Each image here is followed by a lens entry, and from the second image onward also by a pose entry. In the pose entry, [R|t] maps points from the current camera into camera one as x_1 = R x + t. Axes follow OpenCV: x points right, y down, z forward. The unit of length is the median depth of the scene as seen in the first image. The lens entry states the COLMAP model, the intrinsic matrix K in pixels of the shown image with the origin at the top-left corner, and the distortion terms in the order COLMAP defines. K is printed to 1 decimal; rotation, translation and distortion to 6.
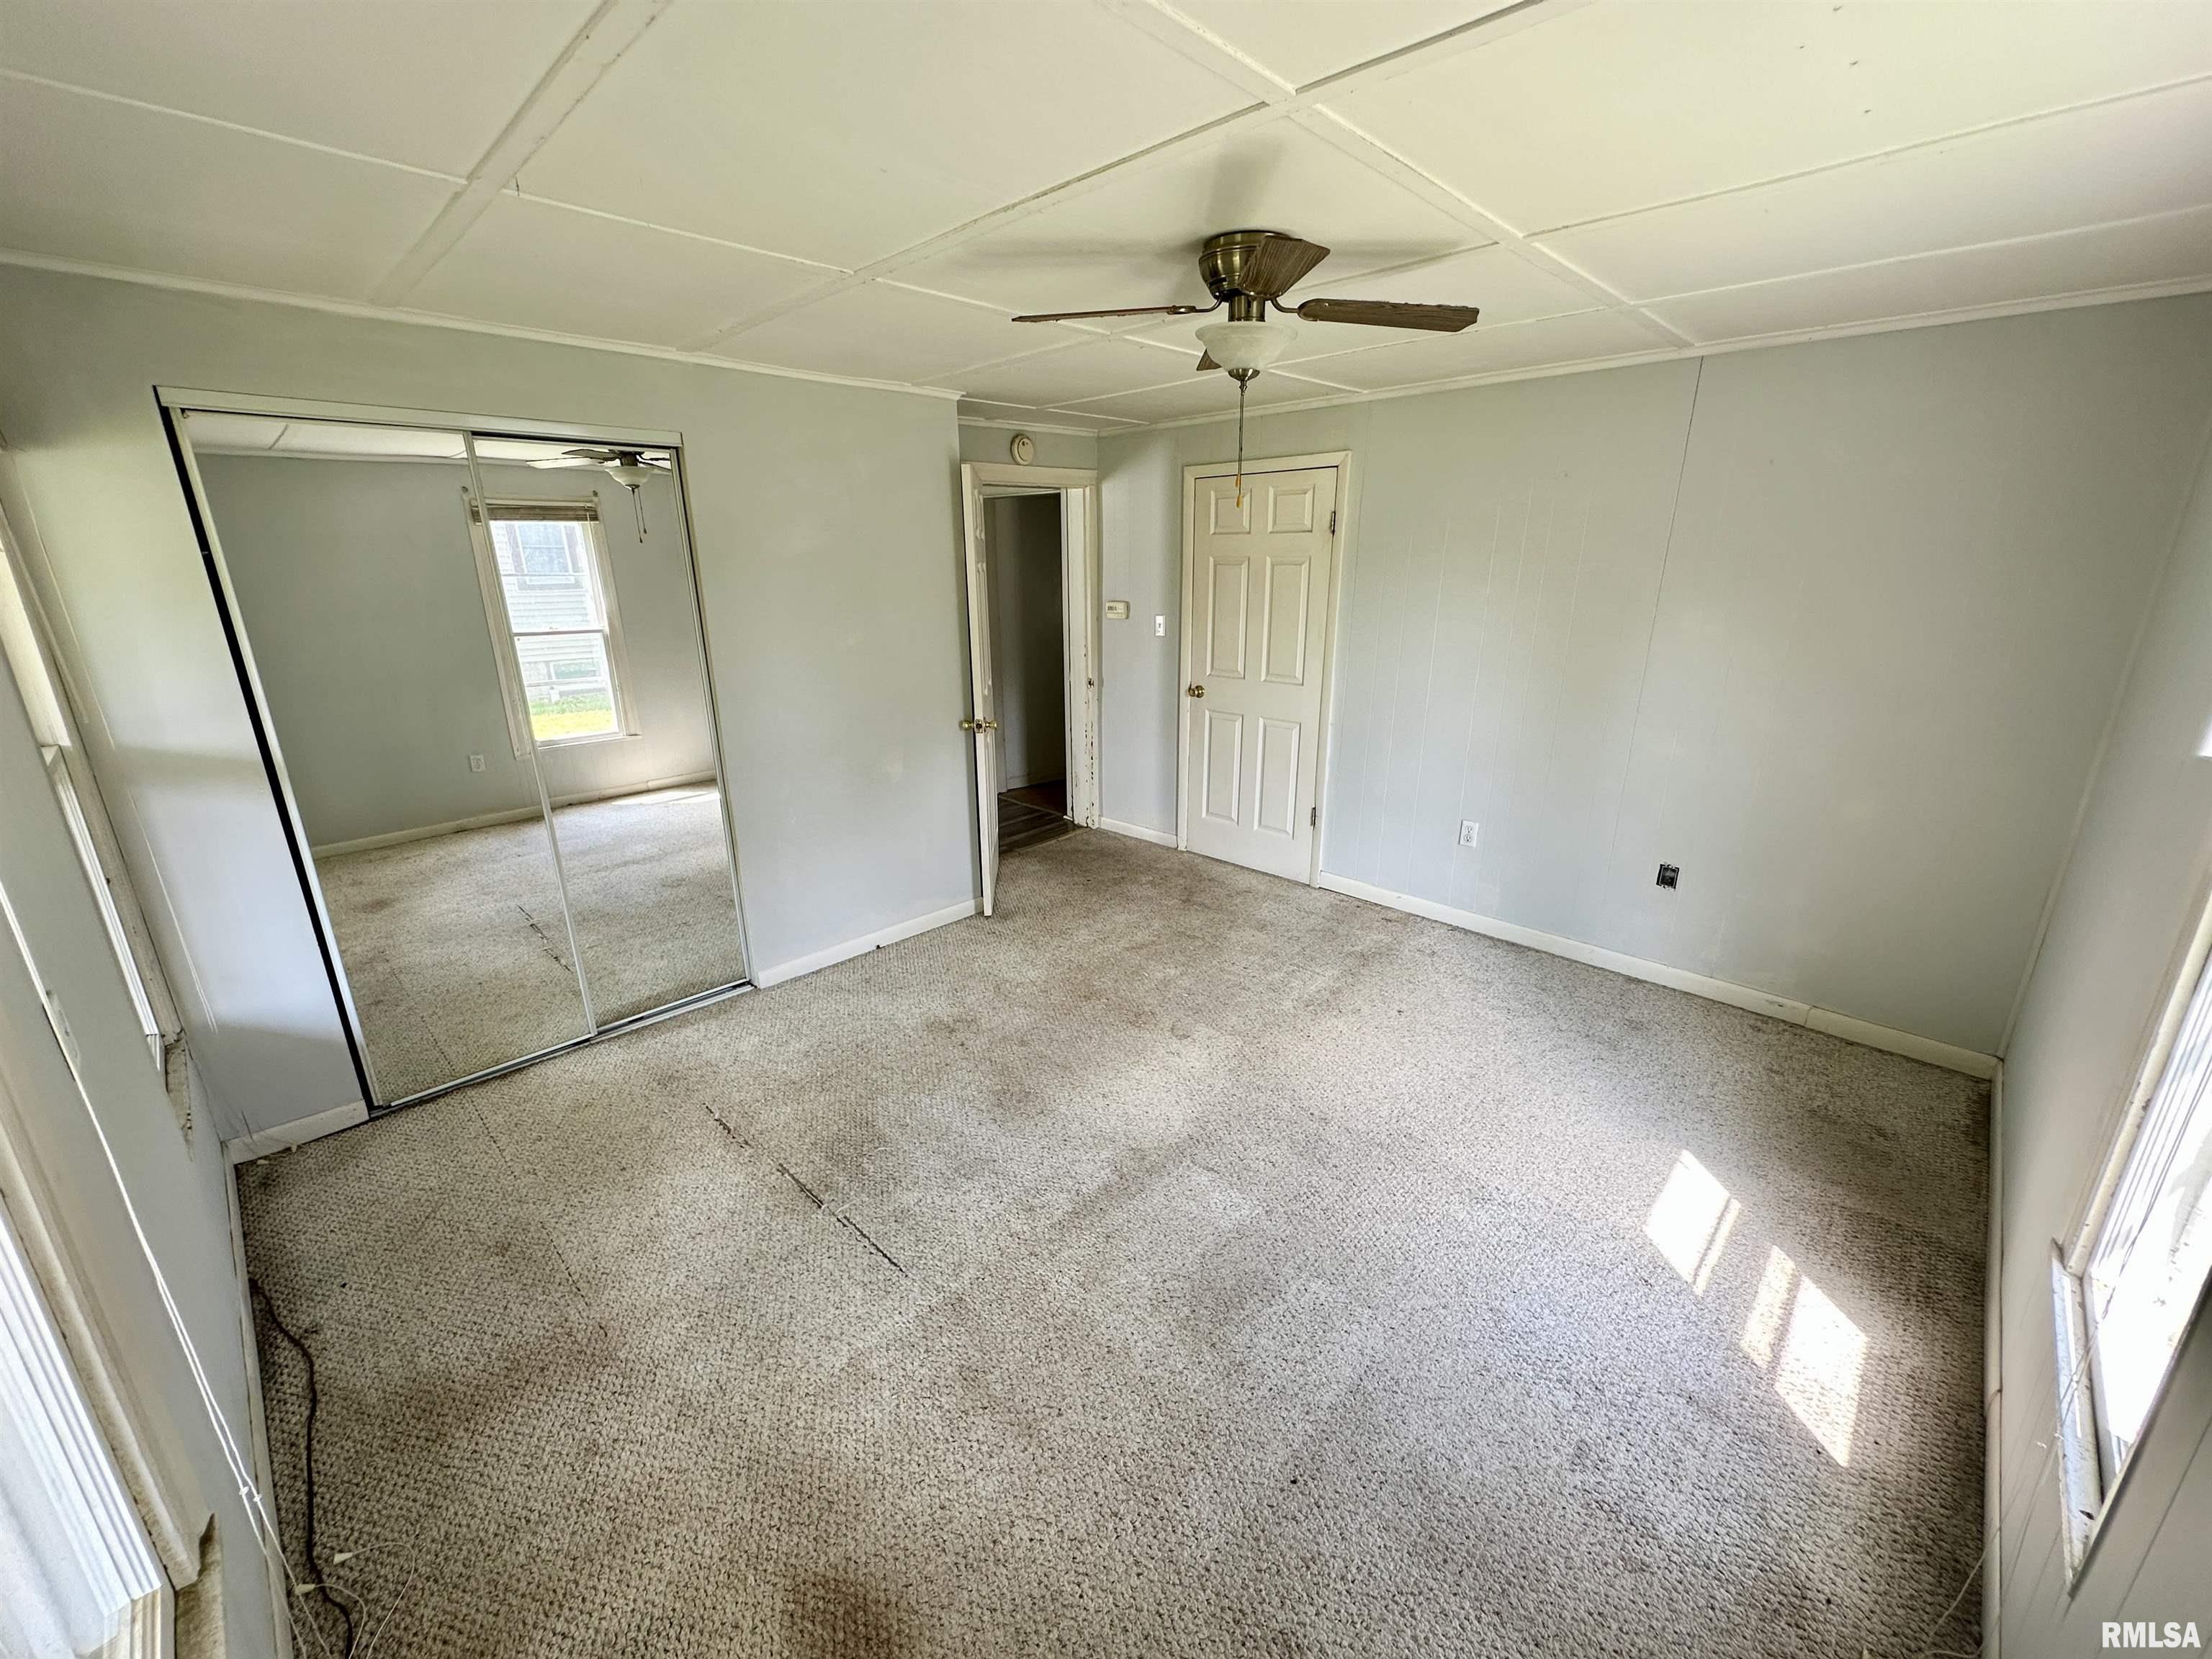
lens RADIAL K [[882.8, 0, 1101.8], [0, 882.8, 824.5], [0, 0, 1]] dist [-0.003357, 0.000791]
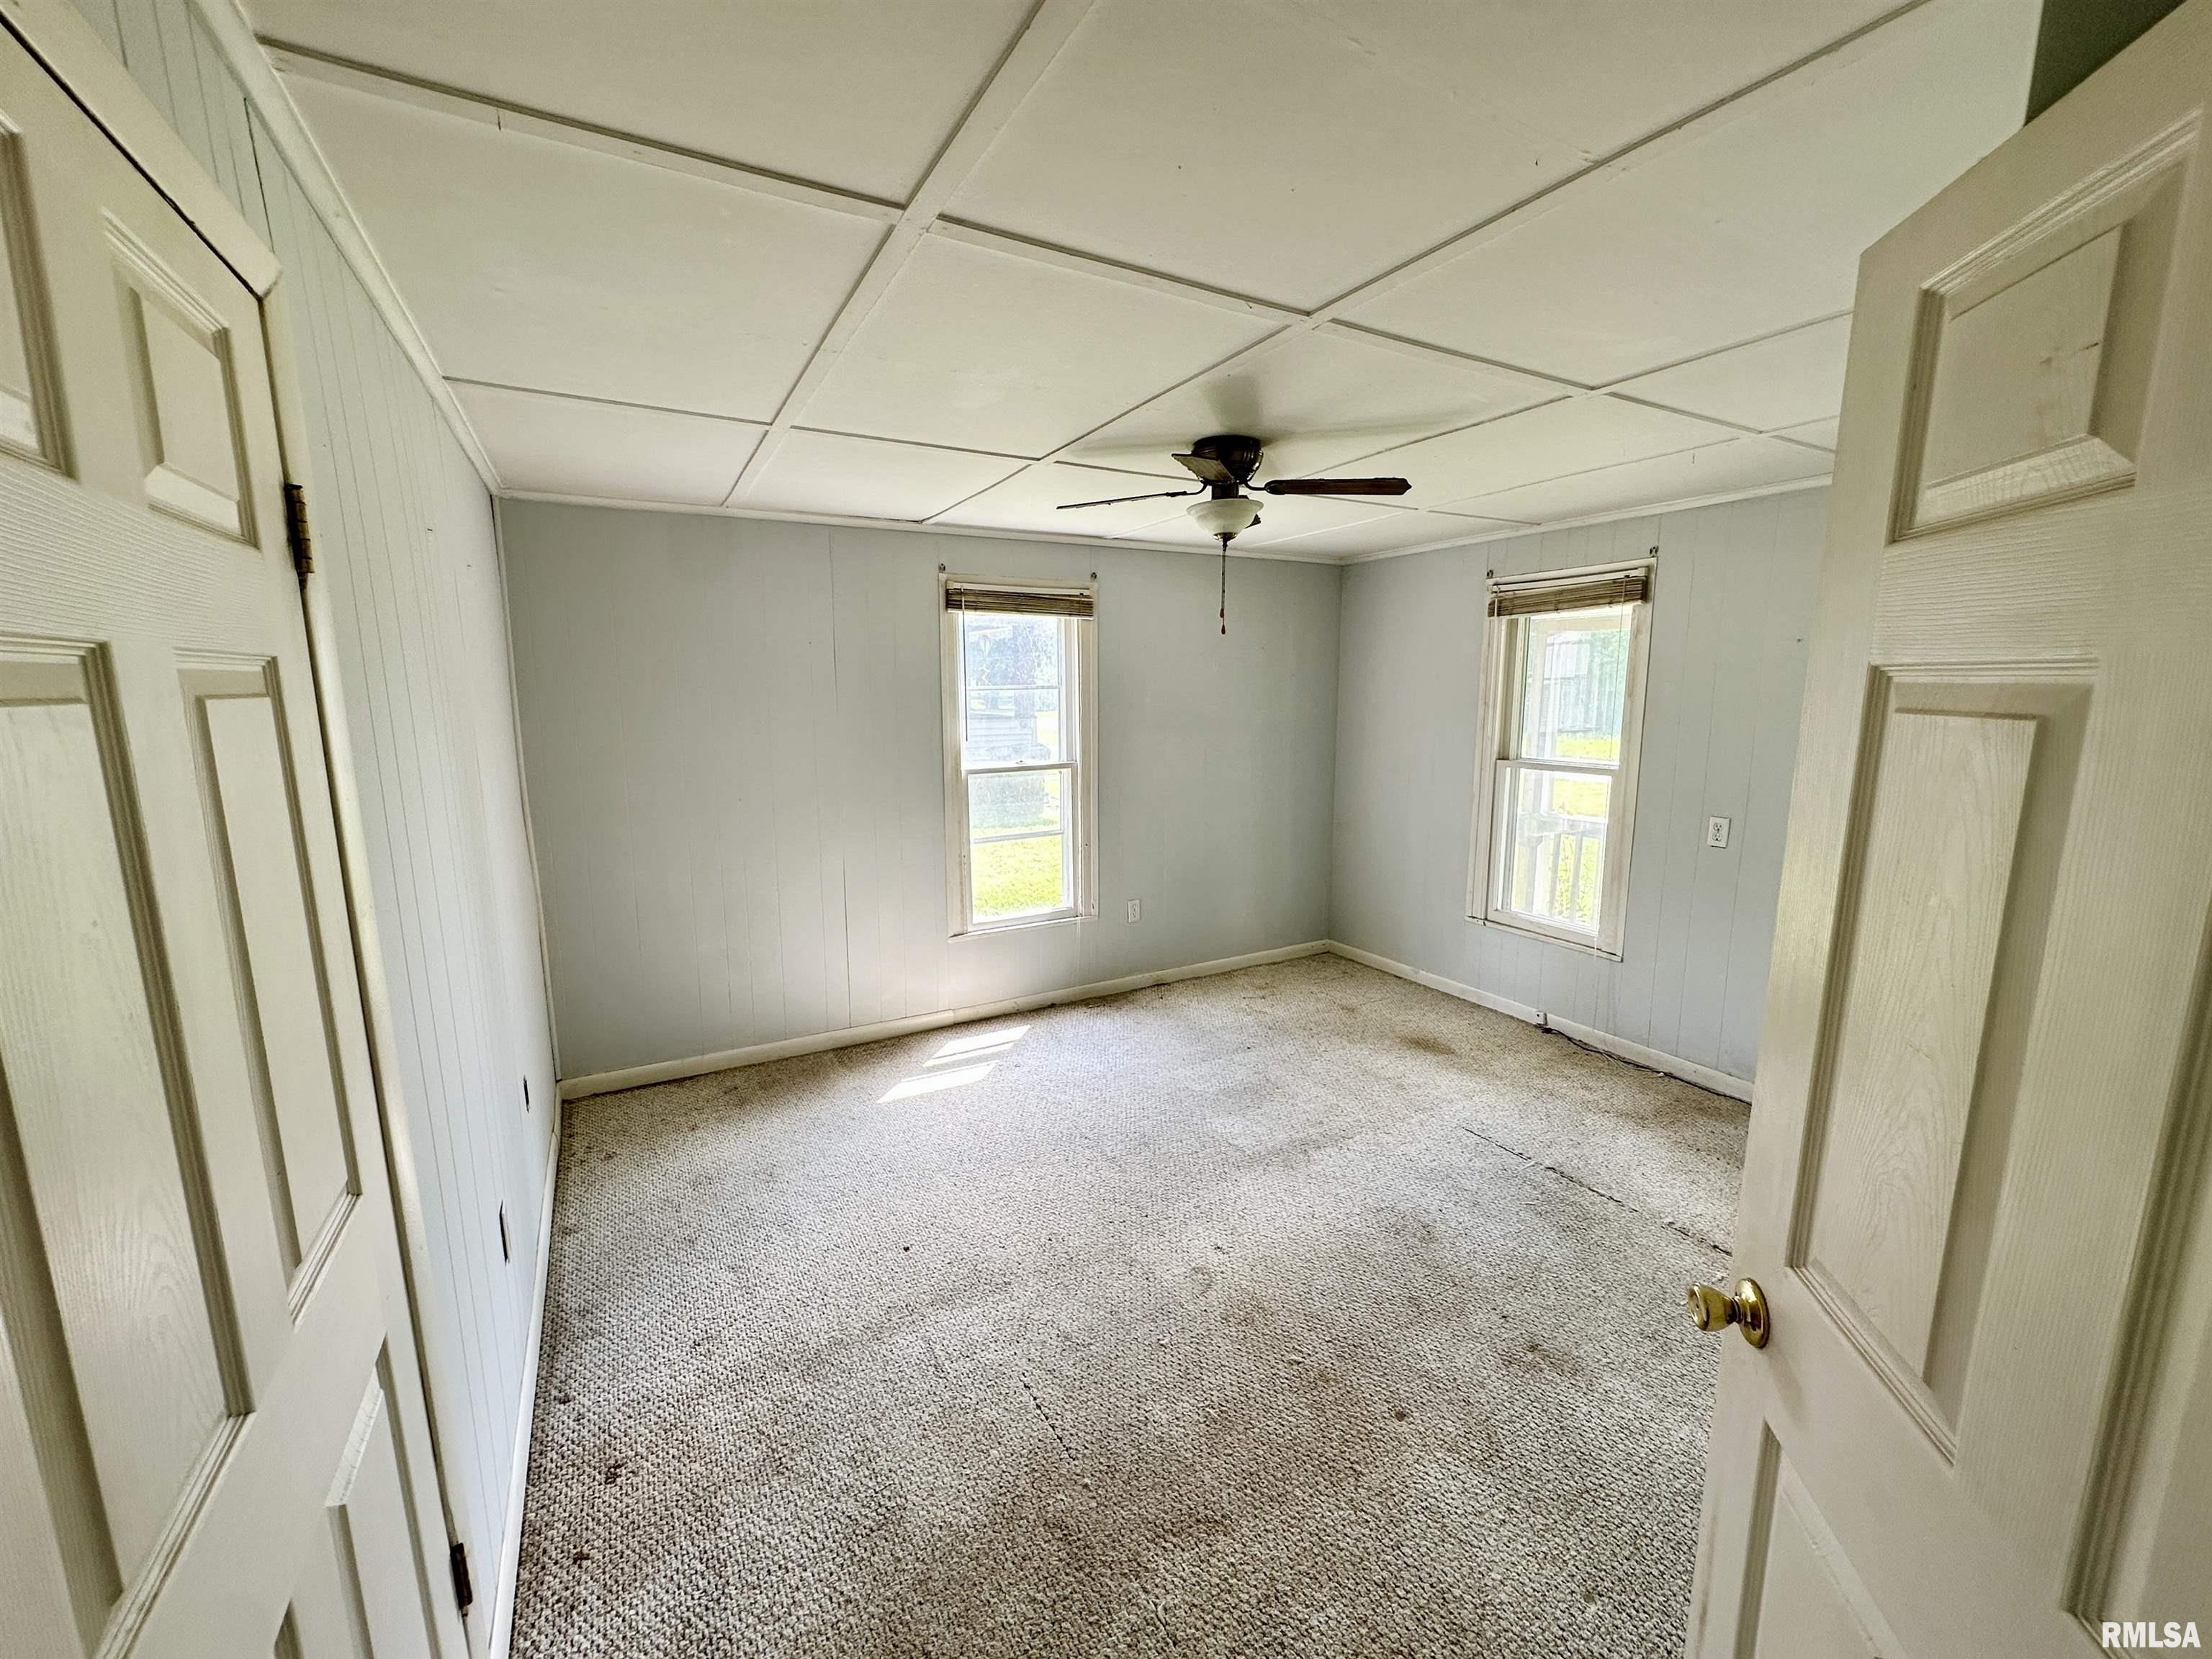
lens RADIAL K [[882.8, 0, 1103.2], [0, 882.8, 833.3], [0, 0, 1]] dist [-0.003357, 0.000791]
pose [[-0.958408, -0.033681, 0.283406, -0.042042], [0.096525, 0.896240, 0.432939, -0.565087], [-0.268582, 0.442288, -0.855713, 1.916250]]
